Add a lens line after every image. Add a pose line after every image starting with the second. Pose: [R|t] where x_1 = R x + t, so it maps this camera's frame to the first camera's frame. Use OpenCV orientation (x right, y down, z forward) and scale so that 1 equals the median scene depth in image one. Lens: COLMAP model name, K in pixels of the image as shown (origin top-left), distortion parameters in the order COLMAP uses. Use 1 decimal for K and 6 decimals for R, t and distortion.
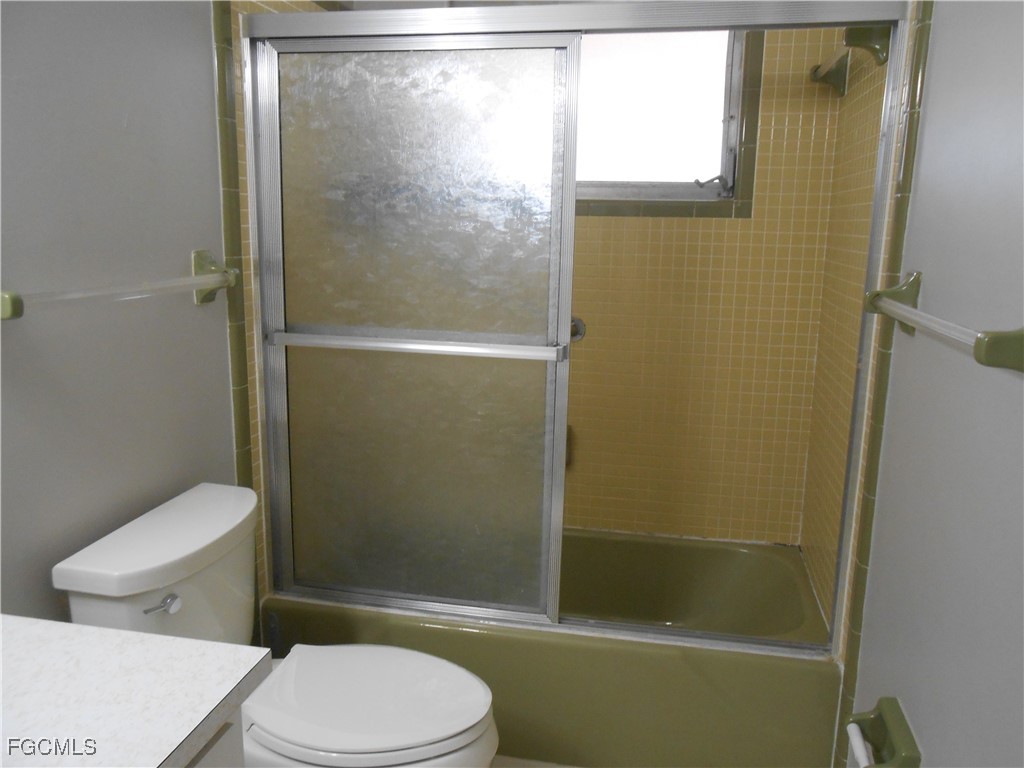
lens RADIAL K [[811.3, 0, 512.0], [0, 811.3, 384.0], [0, 0, 1]] dist [-0.034500, 0.074710]
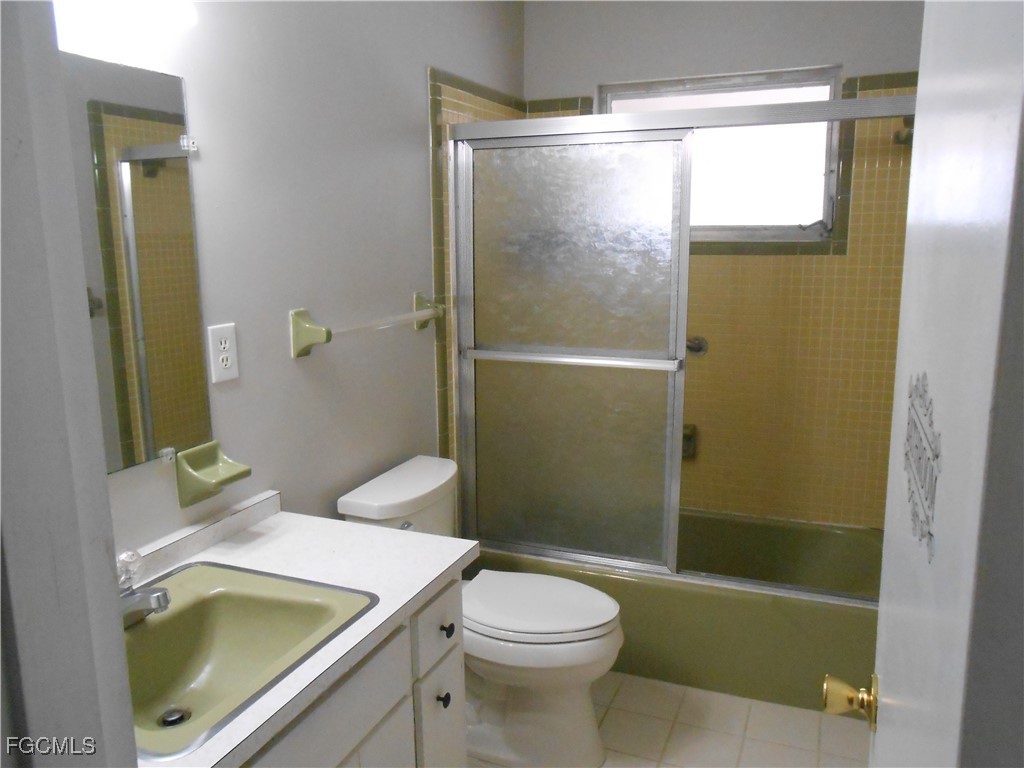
lens RADIAL K [[811.3, 0, 512.0], [0, 811.3, 384.0], [0, 0, 1]] dist [-0.034500, 0.074710]
pose [[0.981424, 0.008739, -0.191652, 0.046347], [-0.011971, 0.999805, -0.015708, 0.015803], [0.191477, 0.017711, 0.981337, -0.341047]]
